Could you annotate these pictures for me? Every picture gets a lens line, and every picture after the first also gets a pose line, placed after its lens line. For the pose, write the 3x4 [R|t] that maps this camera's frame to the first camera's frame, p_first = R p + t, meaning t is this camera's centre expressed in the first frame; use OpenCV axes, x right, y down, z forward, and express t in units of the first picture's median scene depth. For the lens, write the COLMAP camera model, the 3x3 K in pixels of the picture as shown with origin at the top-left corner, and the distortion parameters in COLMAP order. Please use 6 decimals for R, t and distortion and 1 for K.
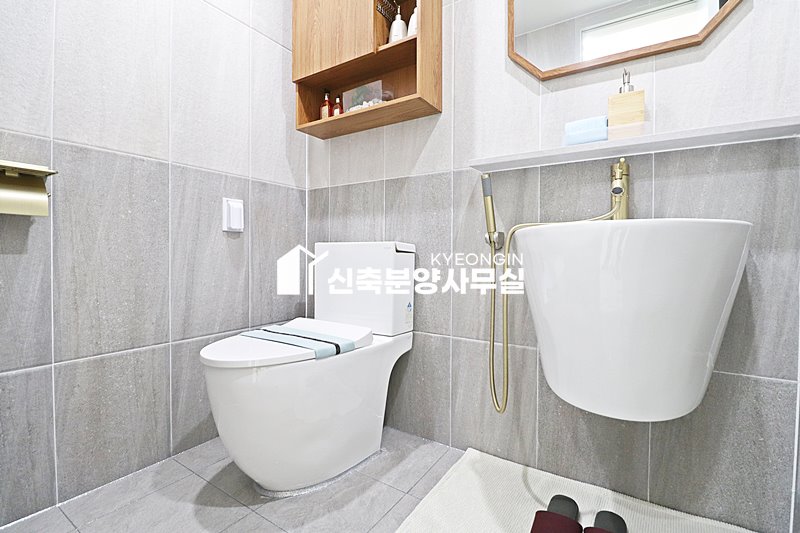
lens RADIAL K [[368.1, 0, 403.0], [0, 368.1, 255.4], [0, 0, 1]] dist [-0.000802, -0.013583]
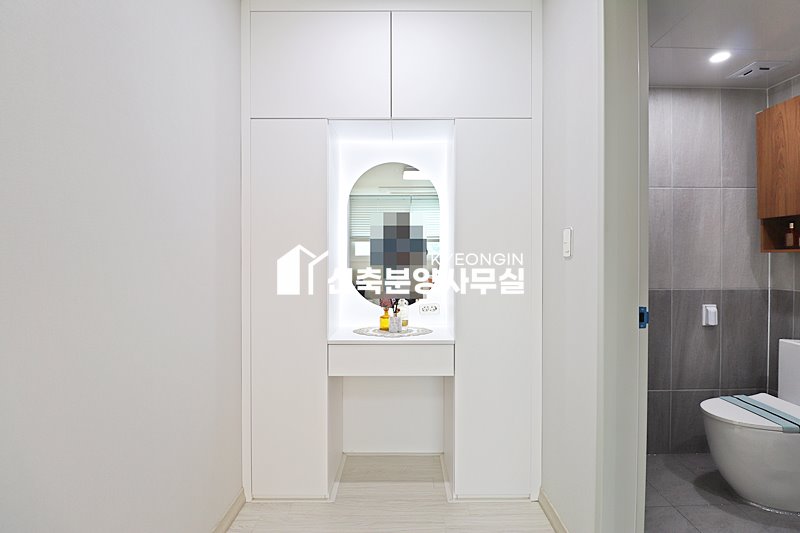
lens RADIAL K [[368.1, 0, 403.0], [0, 368.1, 255.4], [0, 0, 1]] dist [-0.000802, -0.013583]
pose [[0.536323, 0.000243, -0.844013, 0.144529], [-0.001674, 0.999998, -0.000776, -0.359477], [0.844011, 0.001830, 0.536323, -0.918436]]
